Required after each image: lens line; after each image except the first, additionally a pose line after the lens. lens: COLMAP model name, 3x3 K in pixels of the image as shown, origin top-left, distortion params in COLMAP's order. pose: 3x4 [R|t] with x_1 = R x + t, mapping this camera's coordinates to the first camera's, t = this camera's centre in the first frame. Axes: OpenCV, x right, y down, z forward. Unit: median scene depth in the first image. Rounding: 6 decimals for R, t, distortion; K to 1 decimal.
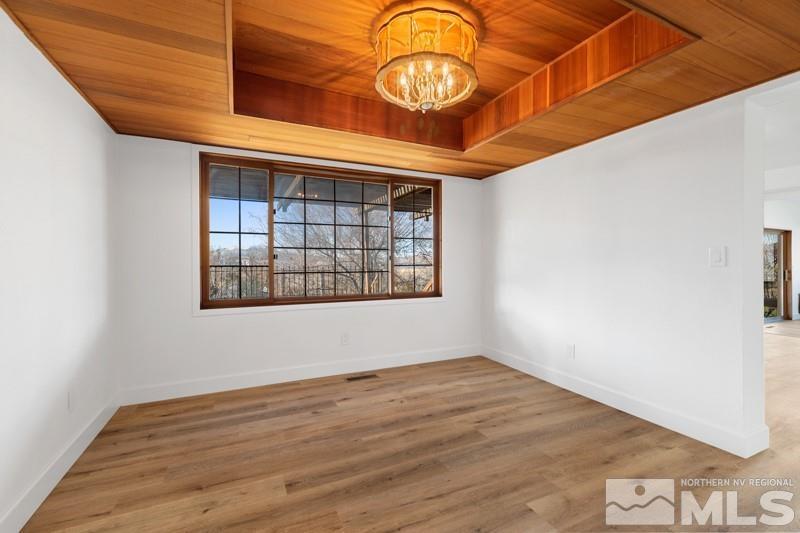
lens RADIAL K [[349.9, 0, 401.3], [0, 349.9, 266.4], [0, 0, 1]] dist [0.005770, -0.000793]
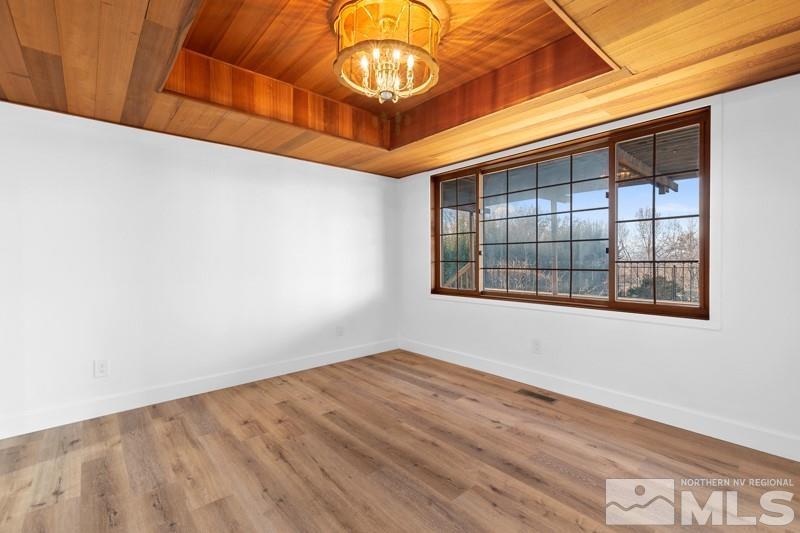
lens RADIAL K [[349.9, 0, 401.2], [0, 349.9, 261.9], [0, 0, 1]] dist [0.005770, -0.000793]
pose [[0.283783, 0.007086, -0.958862, 0.803011], [-0.007490, 0.999959, 0.005173, -0.004970], [0.958859, 0.005714, 0.283825, 0.606975]]
